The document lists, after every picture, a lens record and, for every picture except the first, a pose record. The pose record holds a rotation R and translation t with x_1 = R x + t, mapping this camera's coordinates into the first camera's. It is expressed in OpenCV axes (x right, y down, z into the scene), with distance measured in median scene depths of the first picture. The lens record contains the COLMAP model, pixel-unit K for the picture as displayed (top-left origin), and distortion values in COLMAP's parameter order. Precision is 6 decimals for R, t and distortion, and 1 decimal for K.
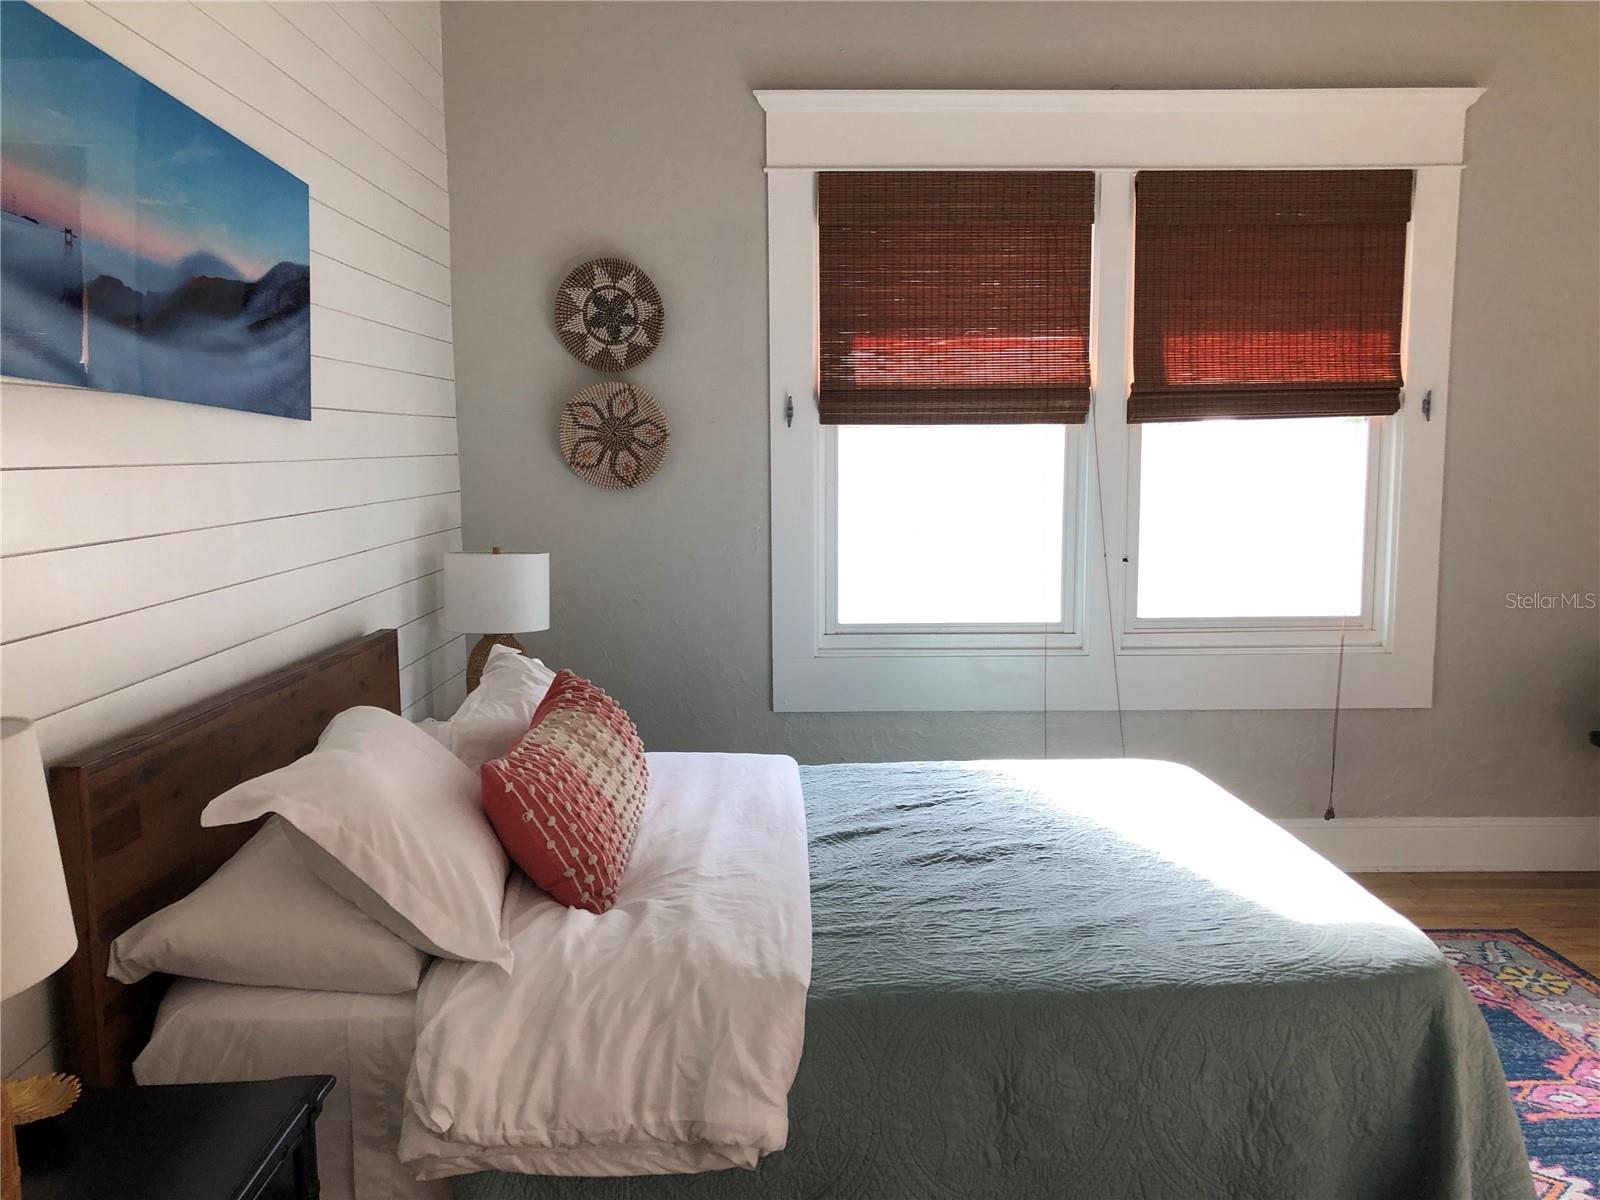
lens RADIAL K [[1316.1, 0, 801.5], [0, 1316.1, 597.4], [0, 0, 1]] dist [0.041809, -0.046667]
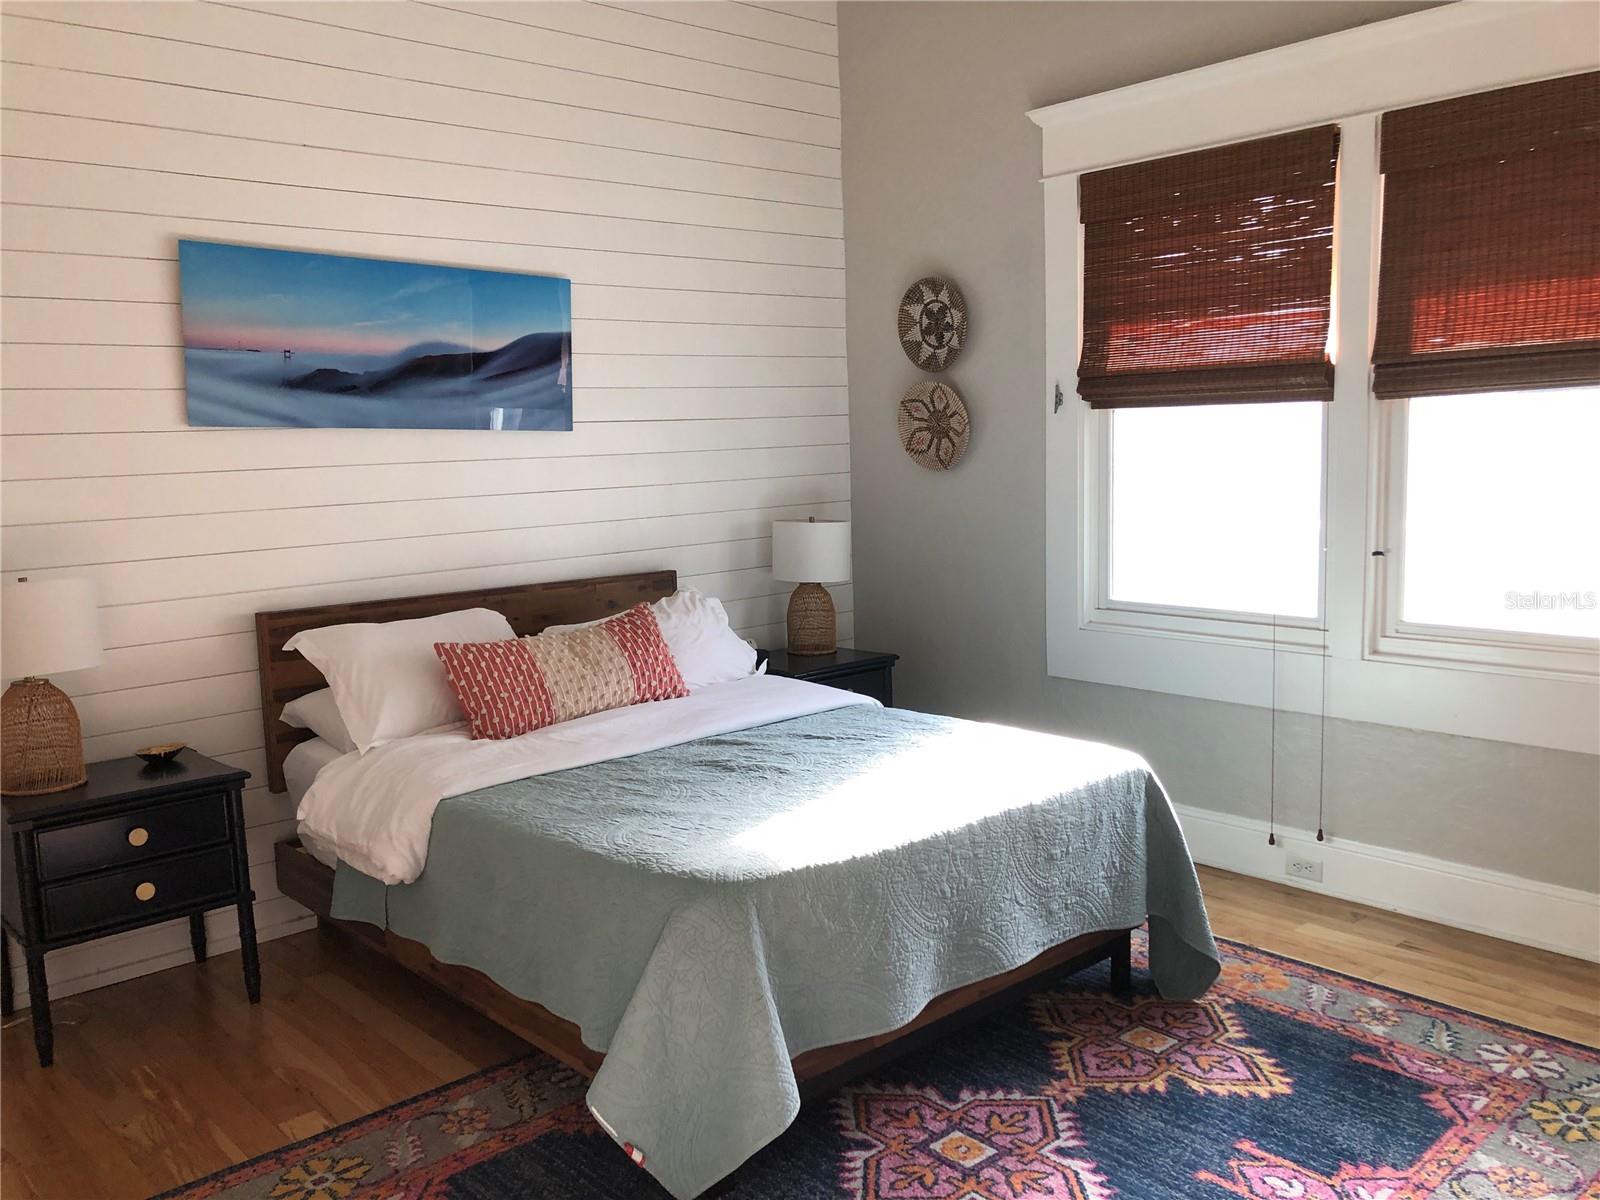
lens RADIAL K [[1316.1, 0, 787.9], [0, 1316.1, 598.4], [0, 0, 1]] dist [0.041809, -0.046667]
pose [[0.648200, 0.080857, -0.757165, 0.687616], [-0.057728, 0.996703, 0.057017, -0.027084], [0.759279, 0.006751, 0.650730, 0.124346]]
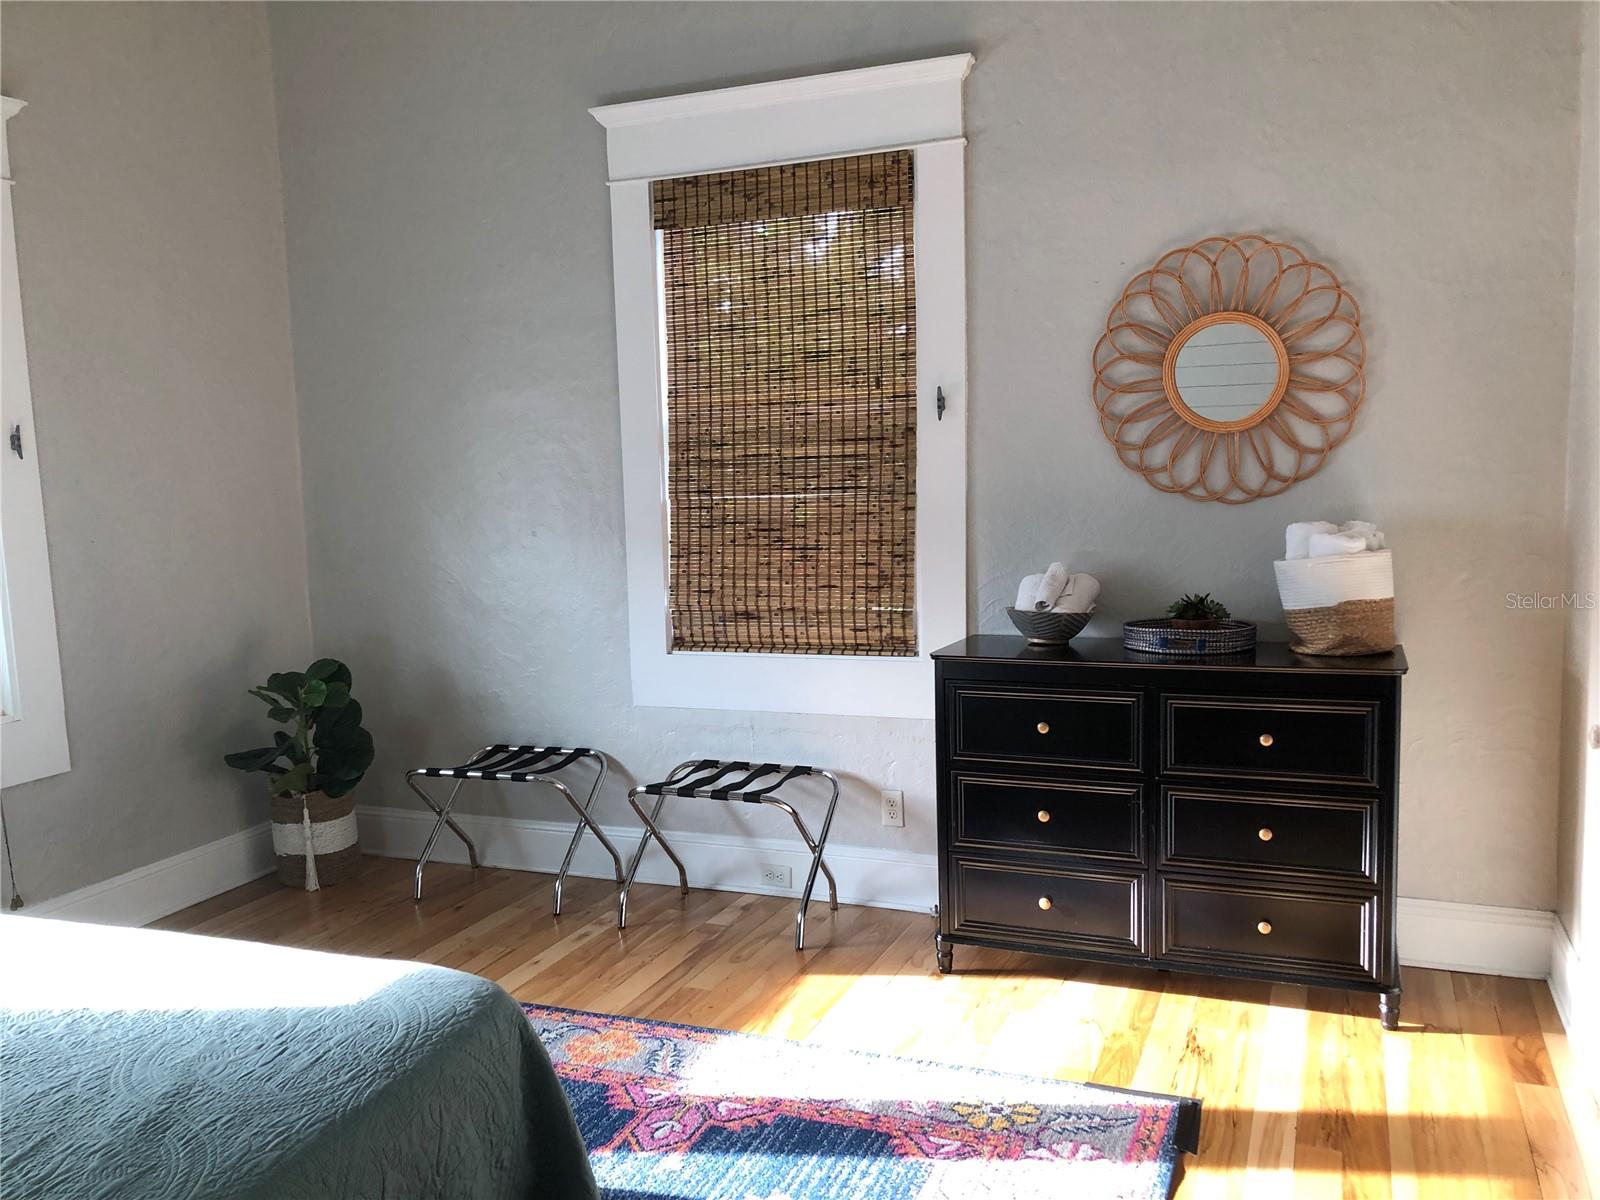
lens RADIAL K [[1316.1, 0, 813.0], [0, 1316.1, 606.0], [0, 0, 1]] dist [0.041809, -0.046667]
pose [[0.380080, -0.115243, 0.917746, -0.164469], [0.131130, 0.988900, 0.069871, -0.027005], [-0.915612, 0.093788, 0.390972, 0.163506]]
